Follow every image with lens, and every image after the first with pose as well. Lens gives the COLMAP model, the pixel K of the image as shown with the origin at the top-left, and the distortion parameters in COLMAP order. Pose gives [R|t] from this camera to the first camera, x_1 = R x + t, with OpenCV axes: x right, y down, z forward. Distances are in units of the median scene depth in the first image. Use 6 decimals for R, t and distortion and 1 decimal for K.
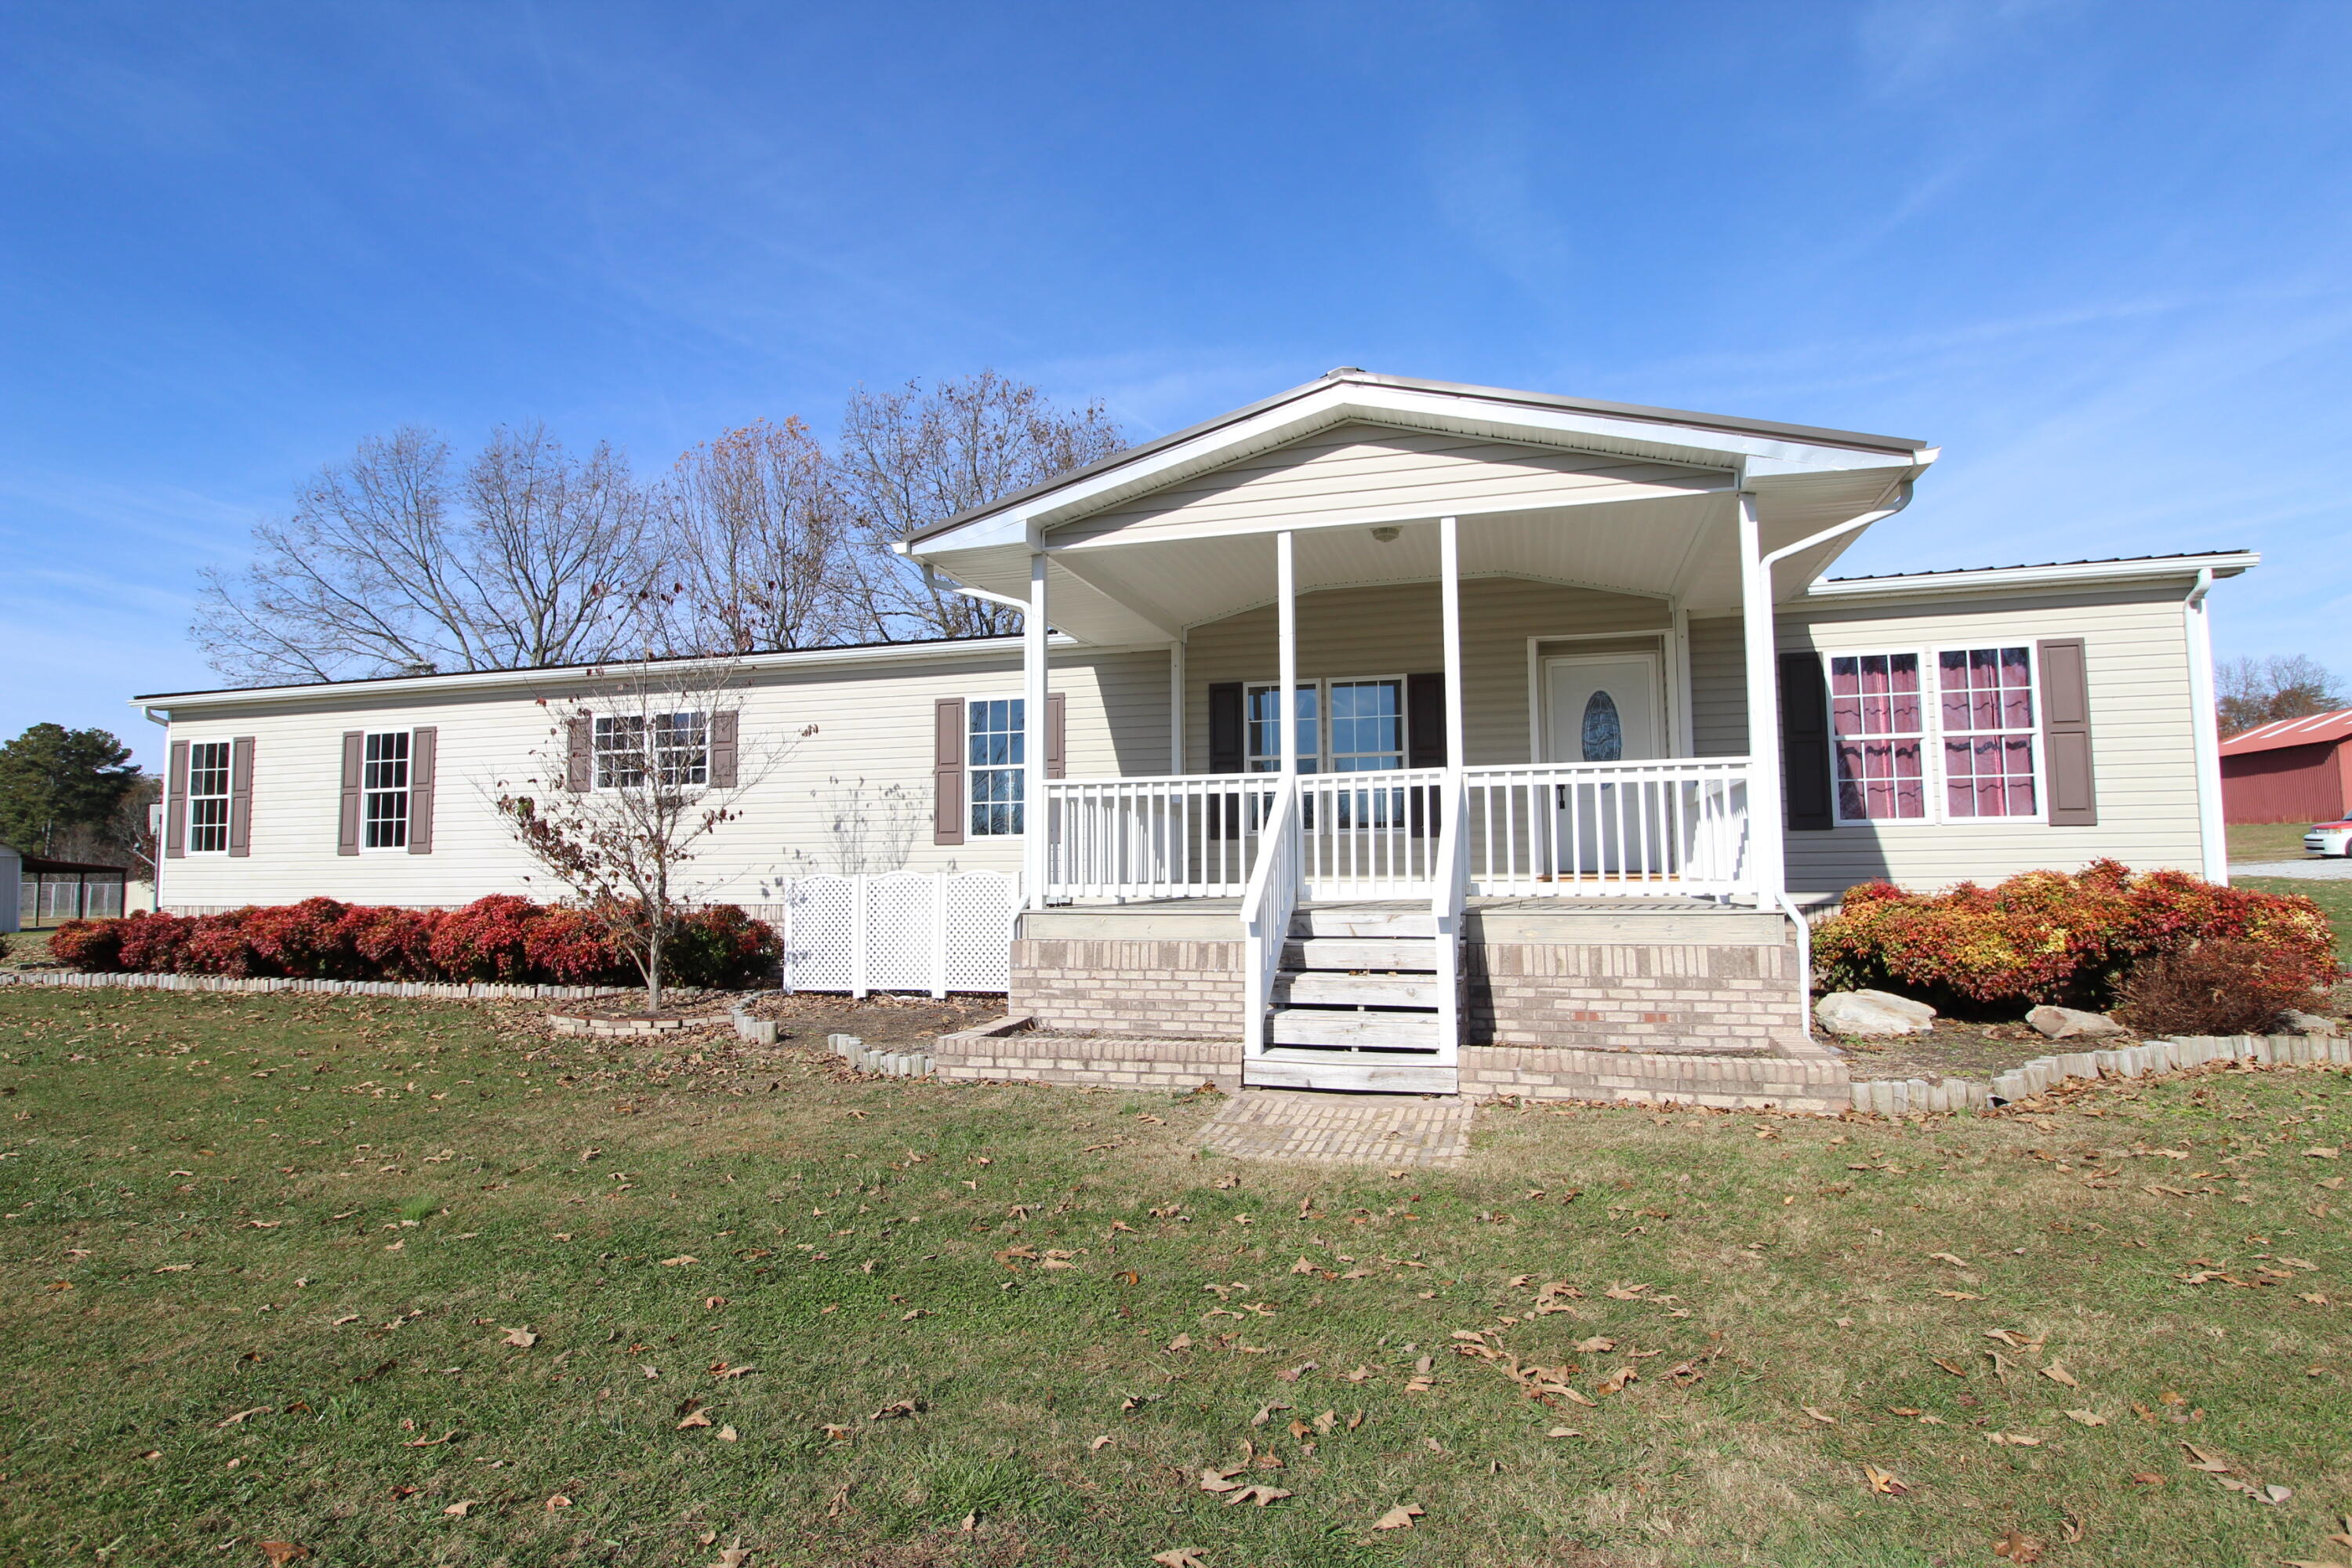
lens RADIAL K [[1167.8, 0, 1168.3], [0, 1167.8, 779.3], [0, 0, 1]] dist [-0.005843, -0.001330]
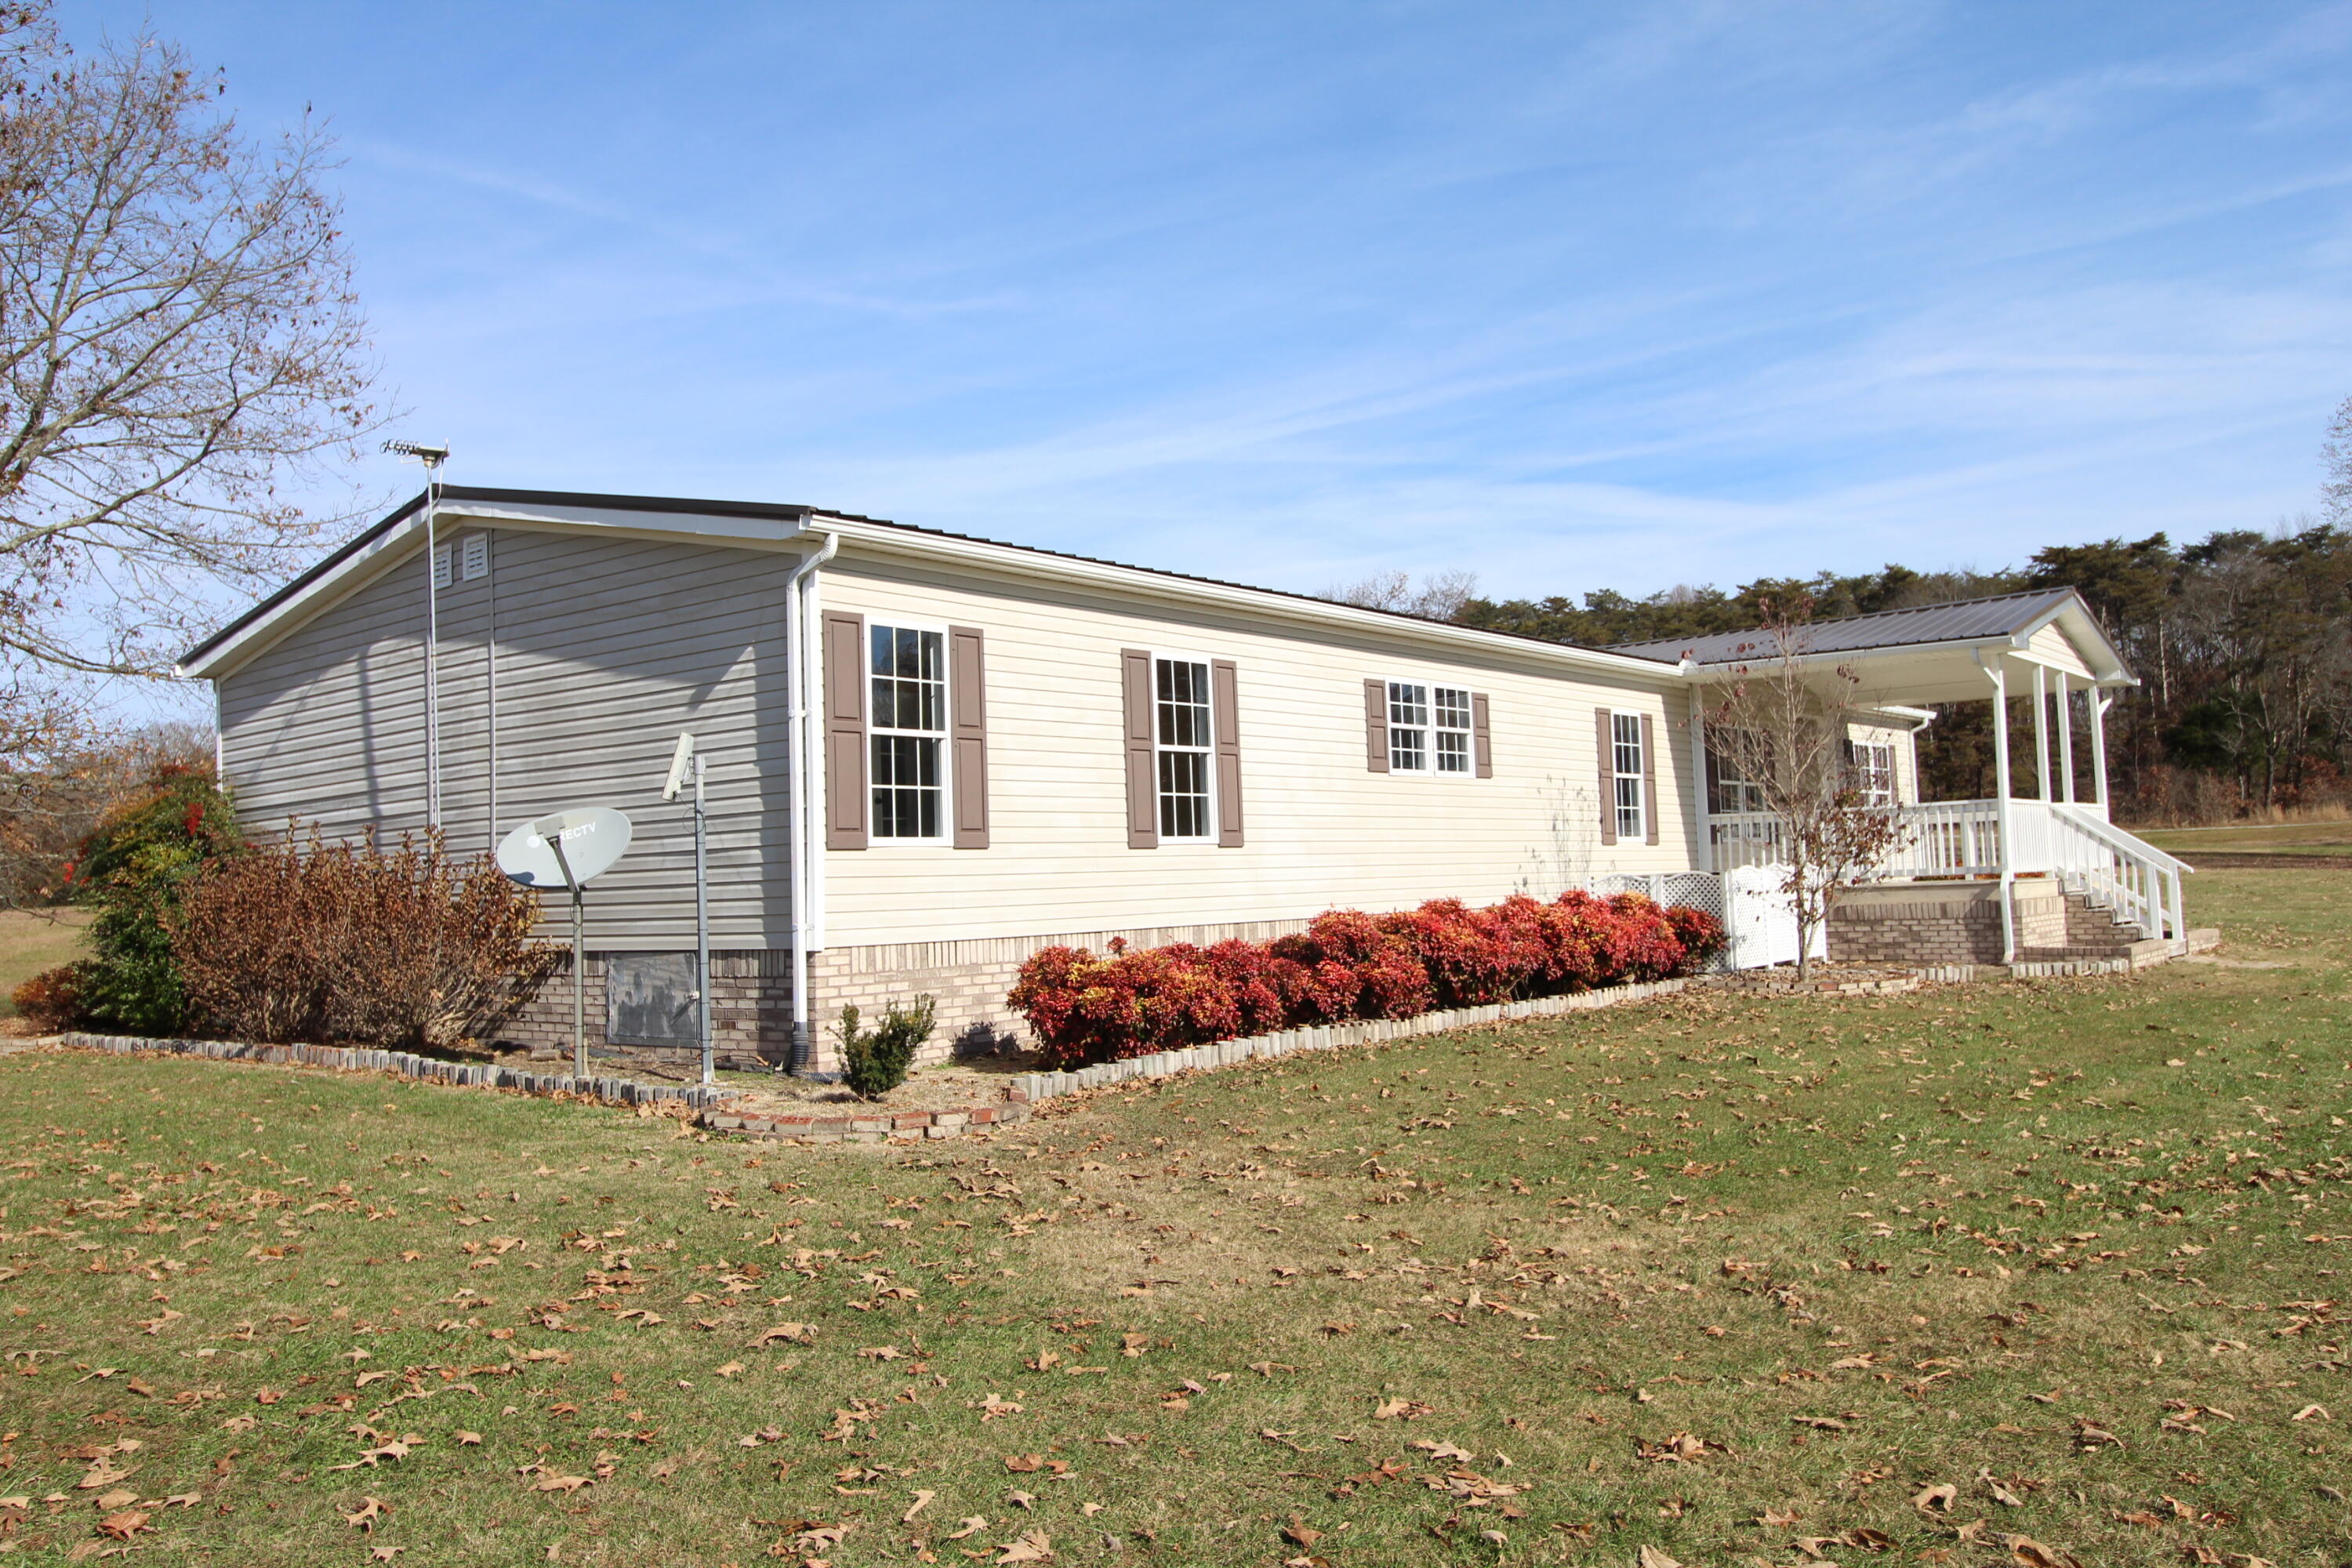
lens RADIAL K [[1827.3, 0, 1192.6], [0, 1827.3, 780.0], [0, 0, 1]] dist [0.004843, 0.010347]
pose [[0.383518, 0.044795, 0.922447, -1.780057], [-0.061477, 0.997846, -0.022897, 0.054900], [-0.921485, -0.047928, 0.385445, 0.665200]]
